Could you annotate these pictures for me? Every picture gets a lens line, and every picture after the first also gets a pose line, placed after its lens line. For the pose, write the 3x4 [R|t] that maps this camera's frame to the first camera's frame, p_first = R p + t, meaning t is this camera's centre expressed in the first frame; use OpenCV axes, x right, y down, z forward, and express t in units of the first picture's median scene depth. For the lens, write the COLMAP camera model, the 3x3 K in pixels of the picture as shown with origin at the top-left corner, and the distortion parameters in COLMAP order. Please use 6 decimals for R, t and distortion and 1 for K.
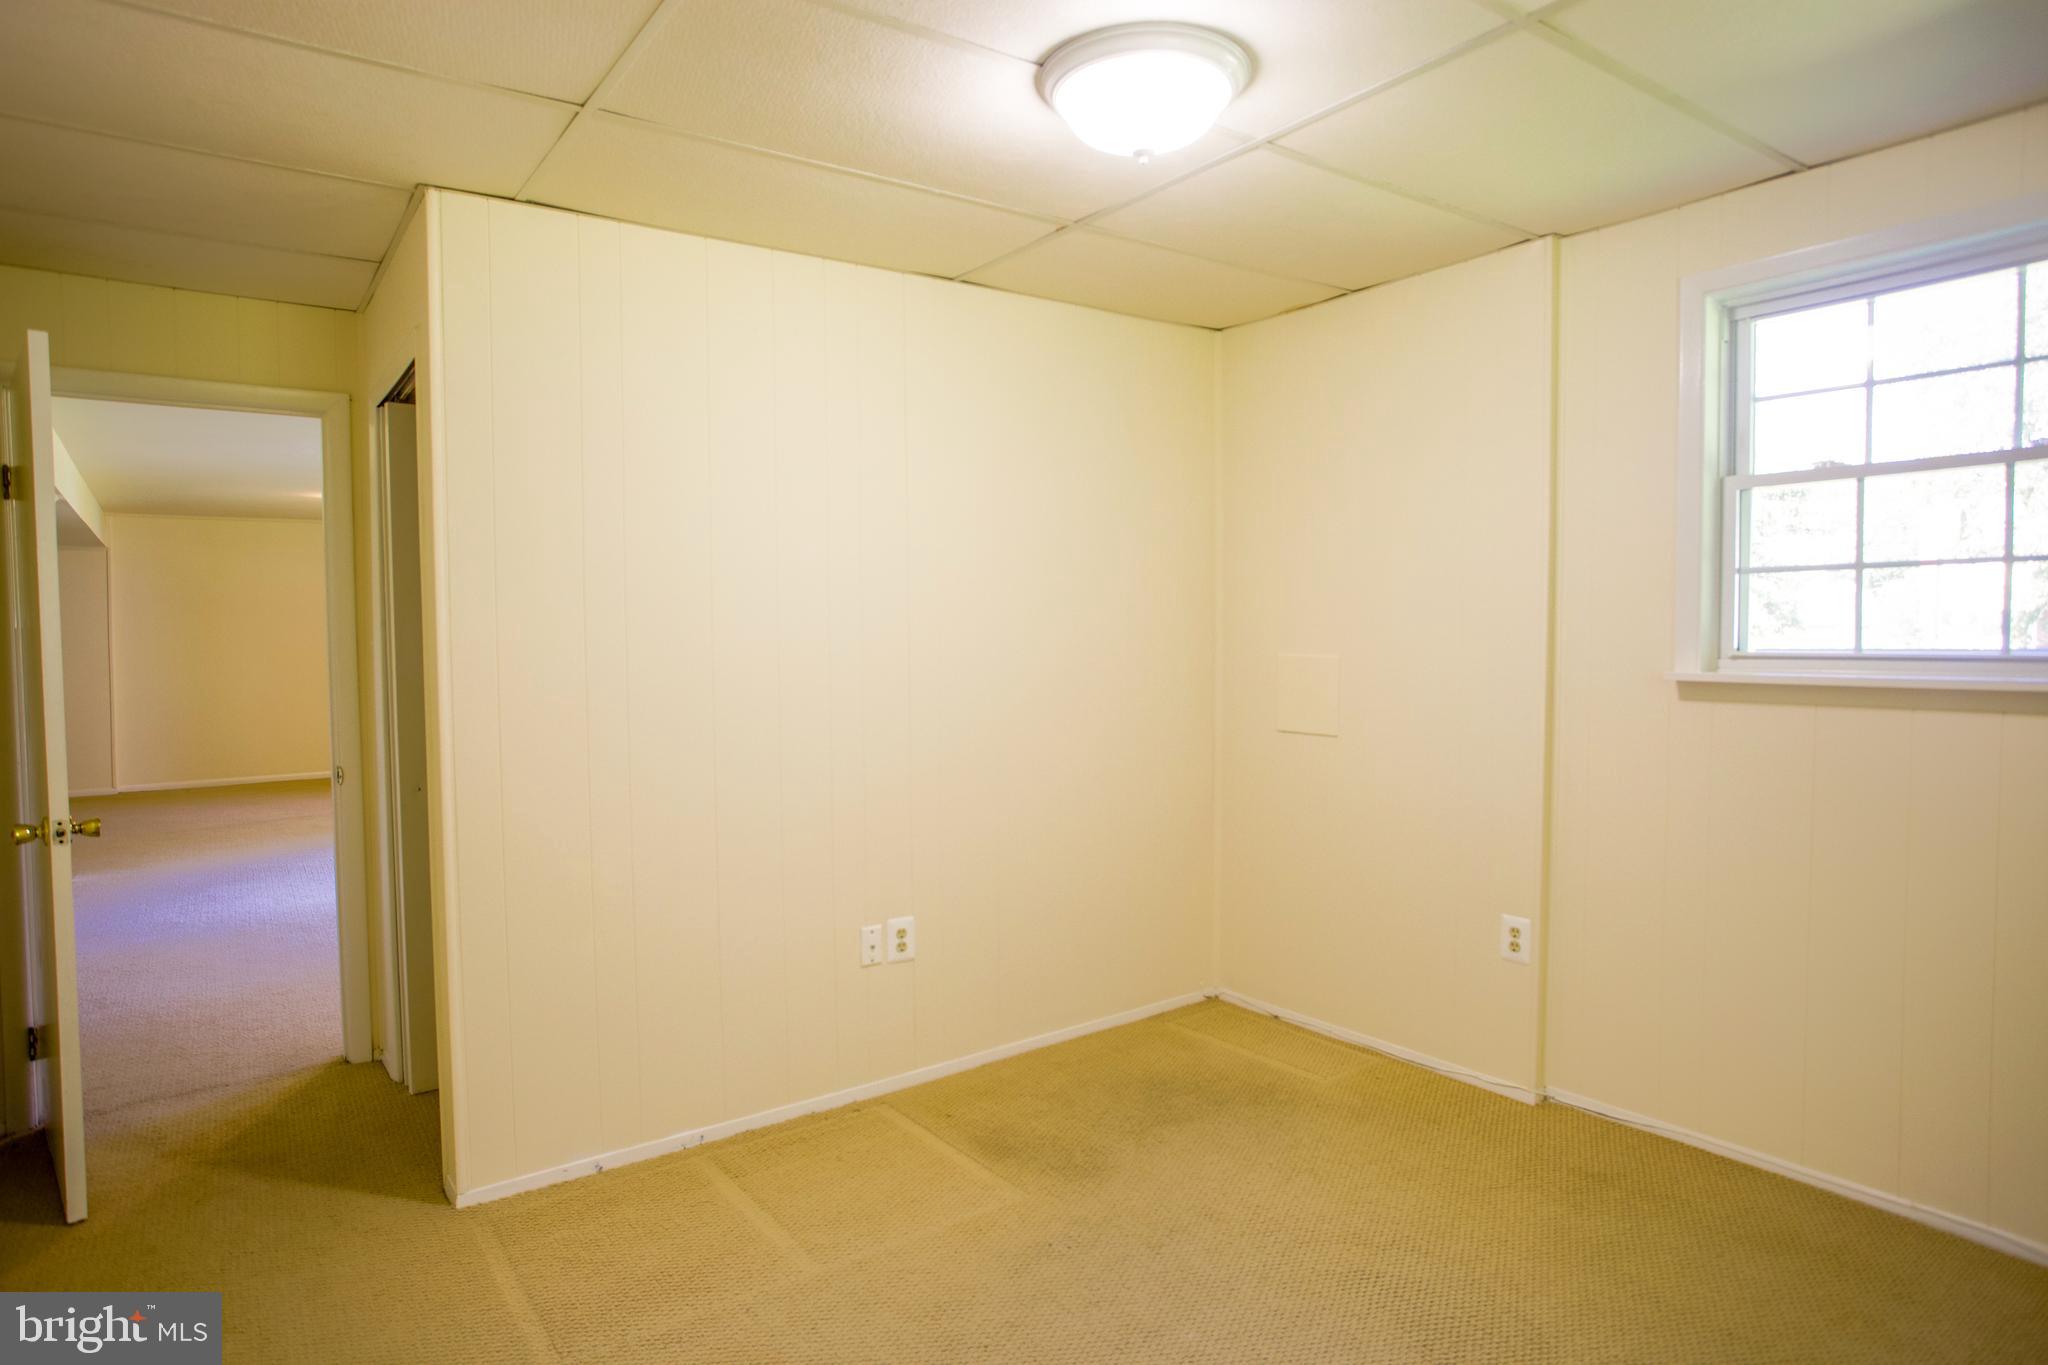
lens RADIAL K [[1181.6, 0, 1006.7], [0, 1181.6, 678.7], [0, 0, 1]] dist [-0.062845, 0.045208]
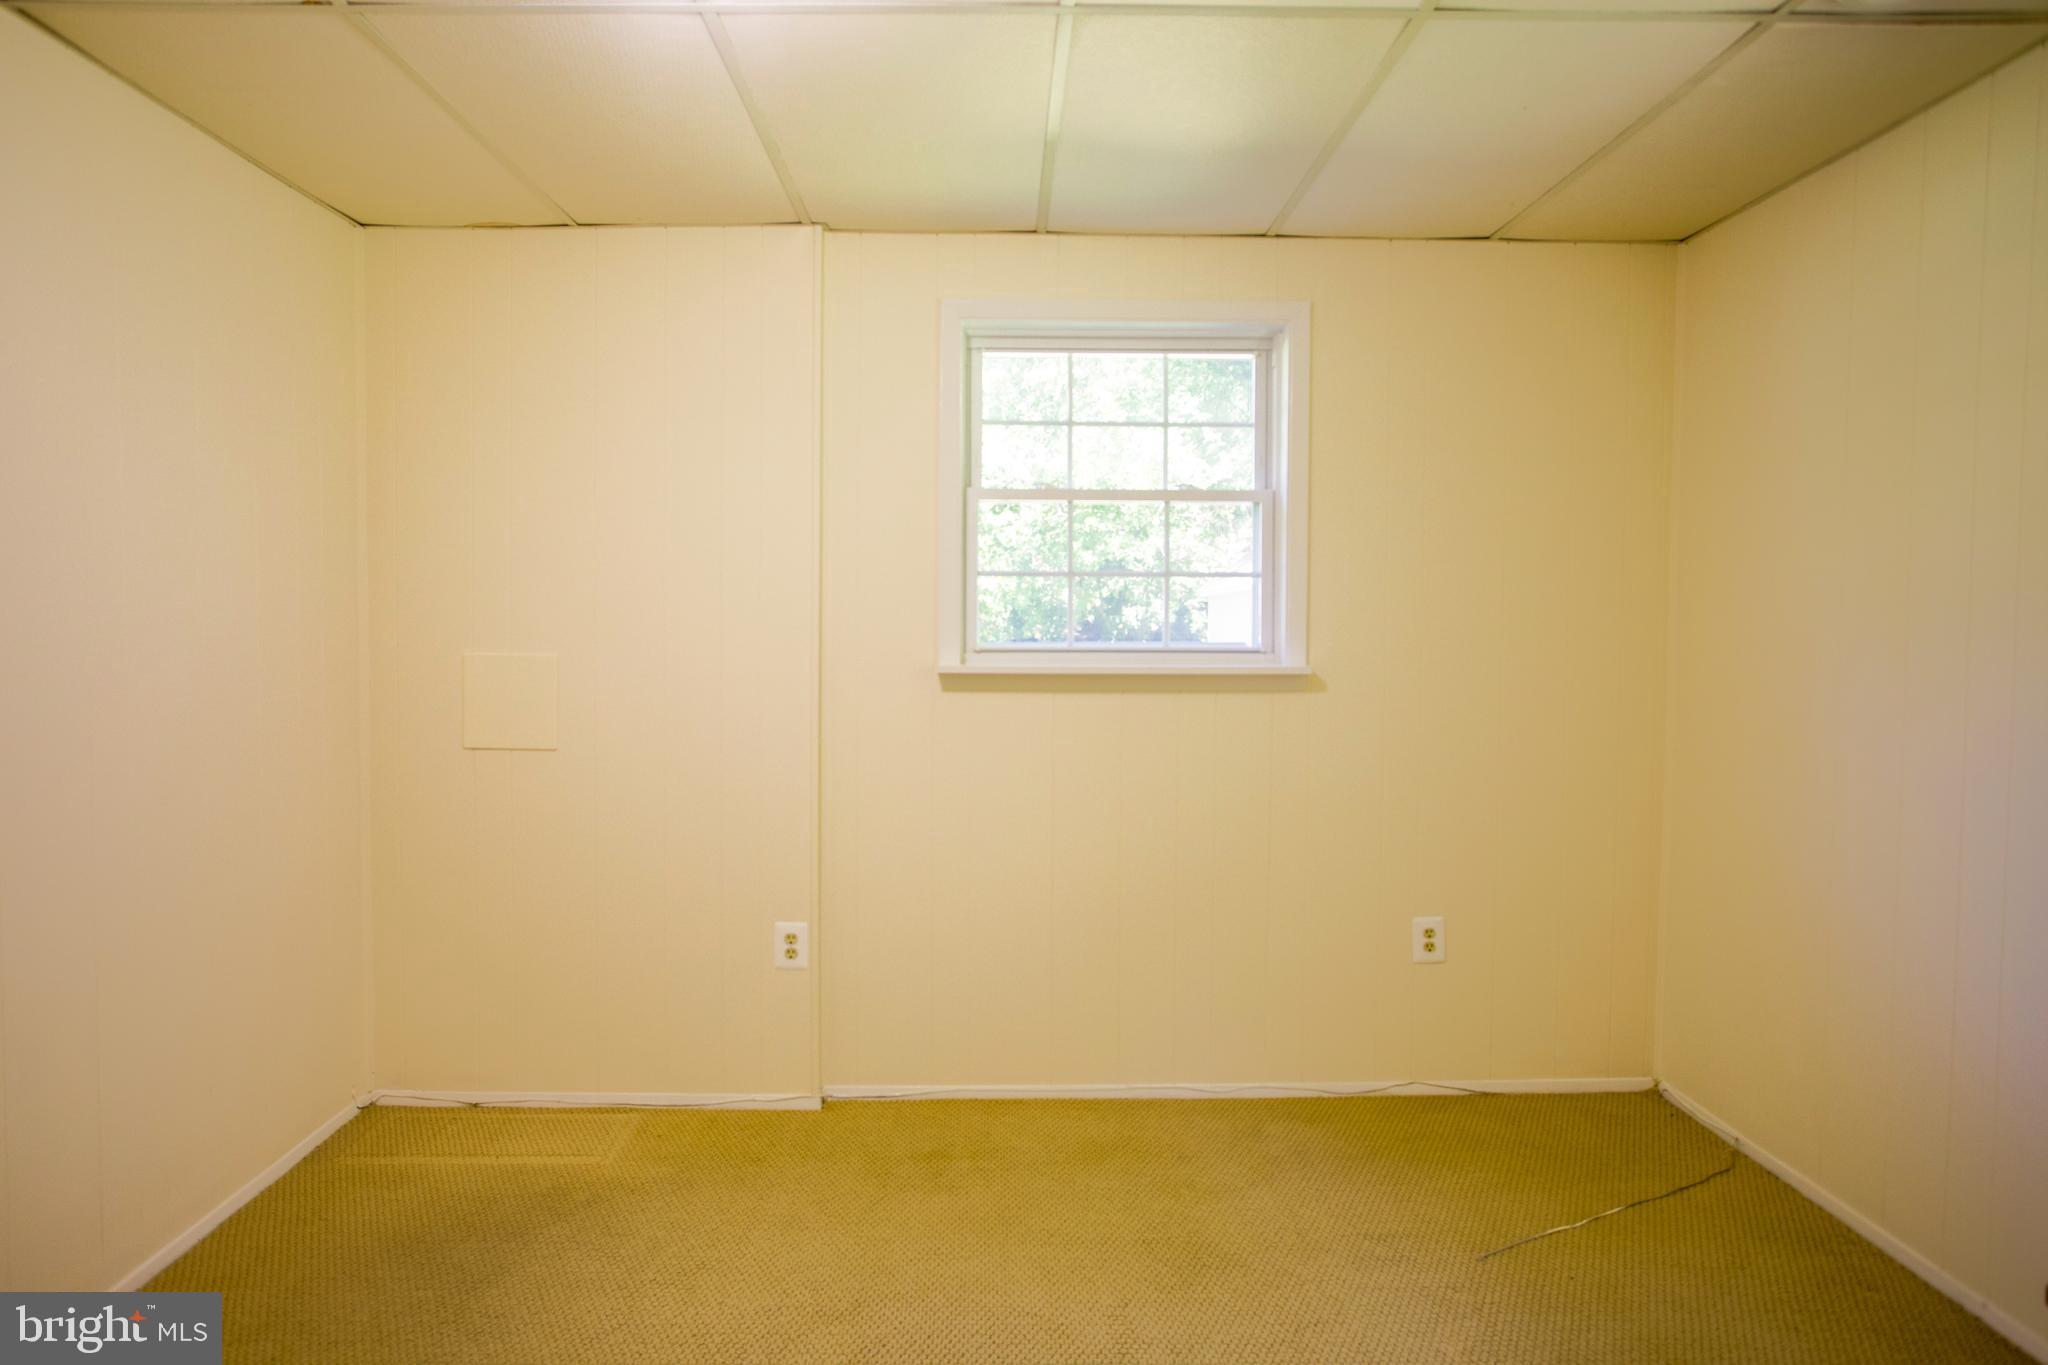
lens RADIAL K [[1181.6, 0, 1006.7], [0, 1181.6, 678.7], [0, 0, 1]] dist [-0.062845, 0.045208]
pose [[0.570244, -0.023693, 0.821133, -0.257361], [0.025355, 0.999615, 0.011234, -0.003518], [-0.821084, 0.014413, 0.570626, 0.299824]]
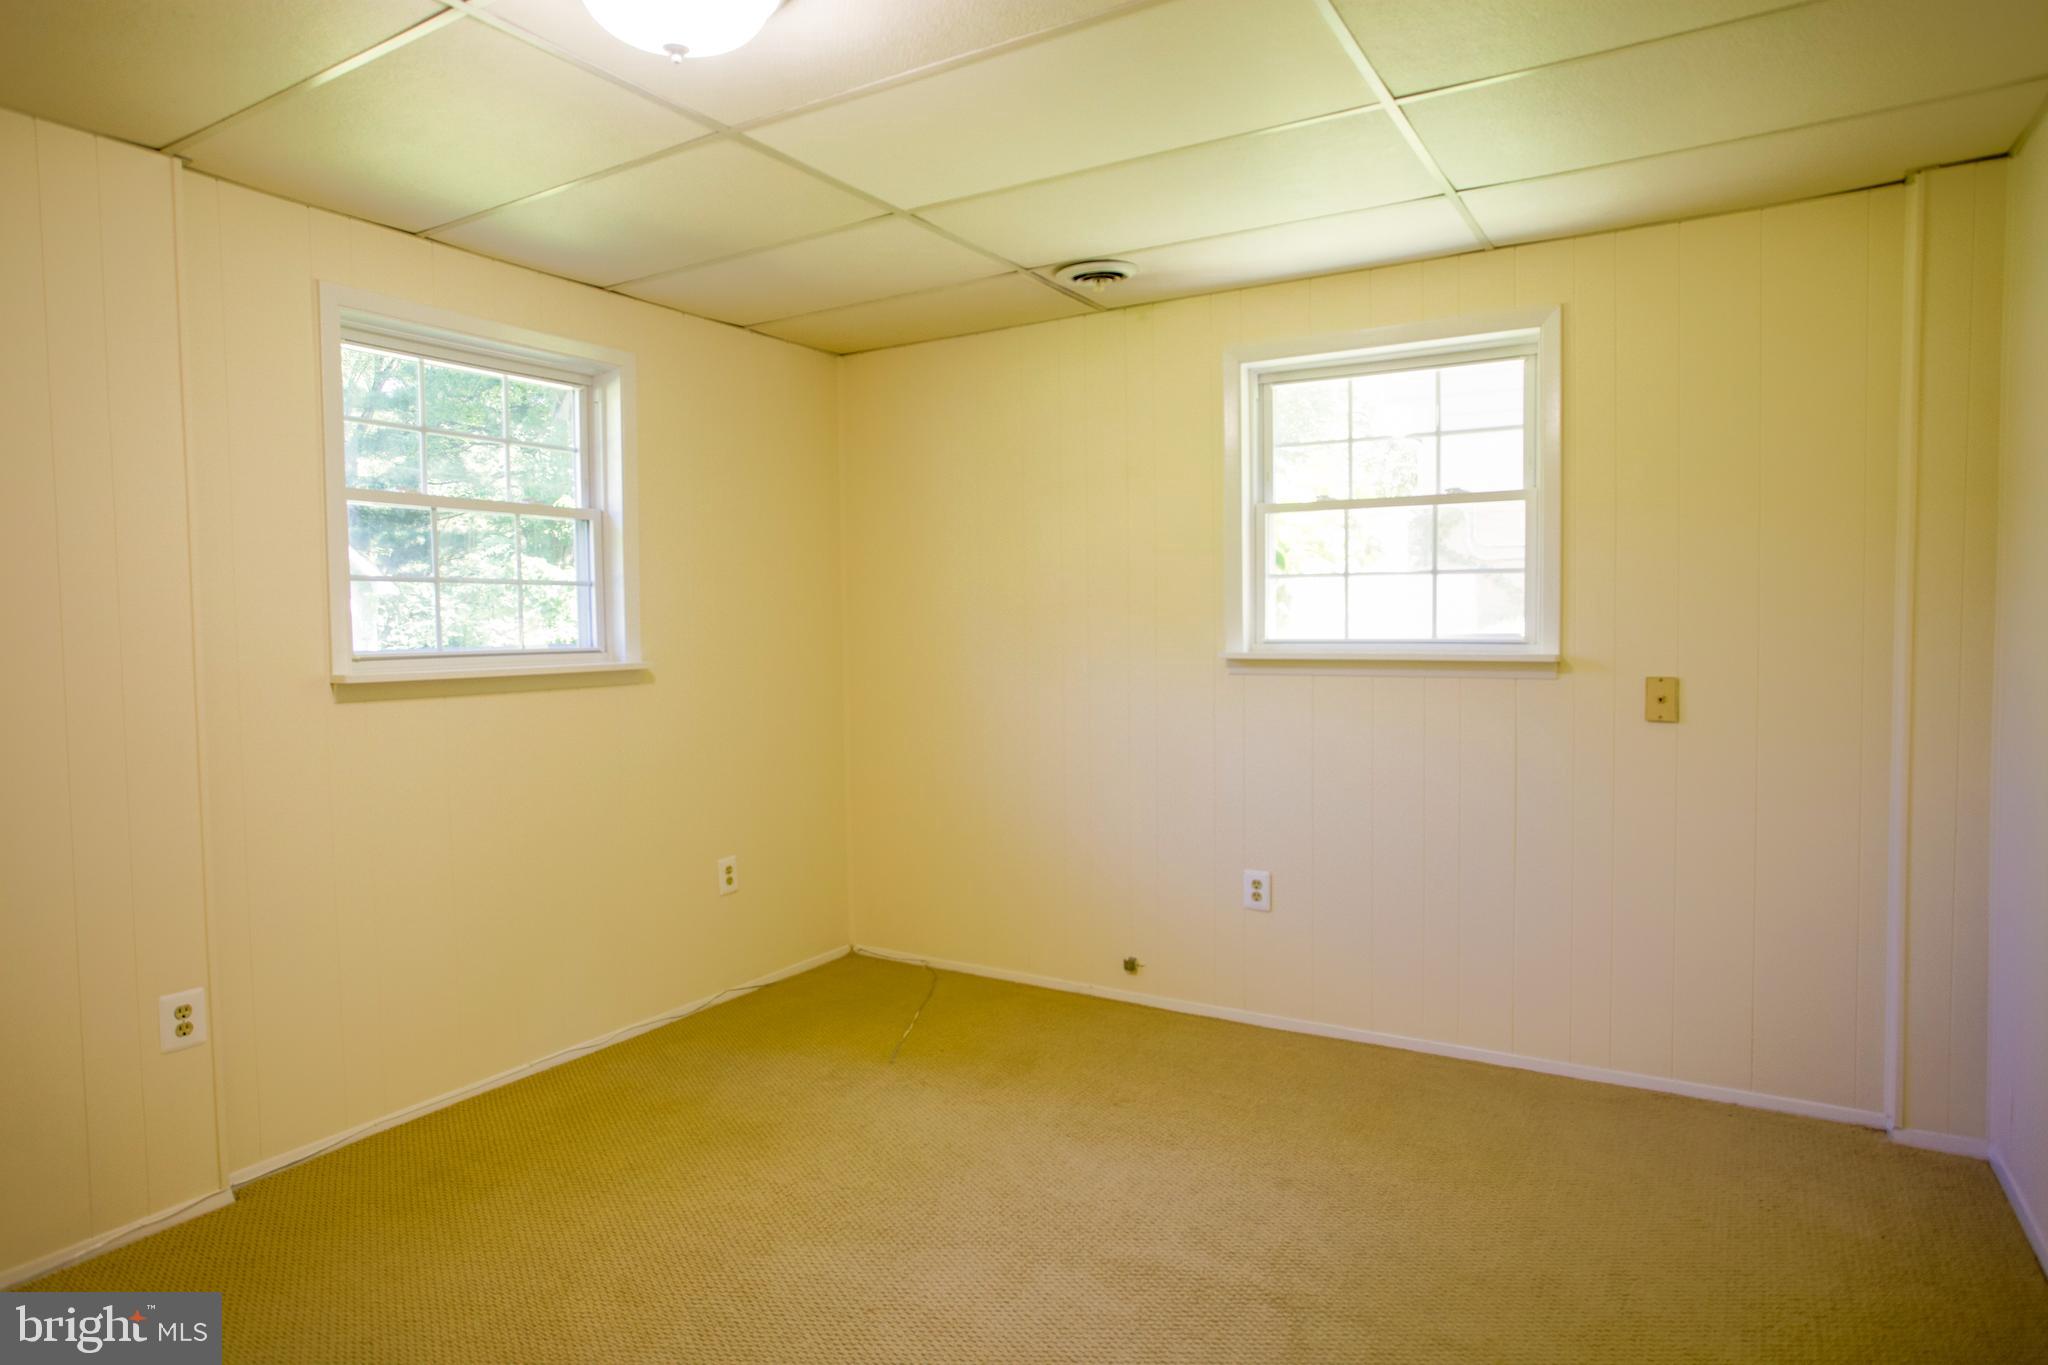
lens RADIAL K [[1181.6, 0, 1006.7], [0, 1181.6, 678.7], [0, 0, 1]] dist [-0.062845, 0.045208]
pose [[-0.387412, -0.026992, 0.921512, -0.515919], [0.055703, 0.997060, 0.052622, -0.021547], [-0.920223, 0.071717, -0.384769, 0.776119]]
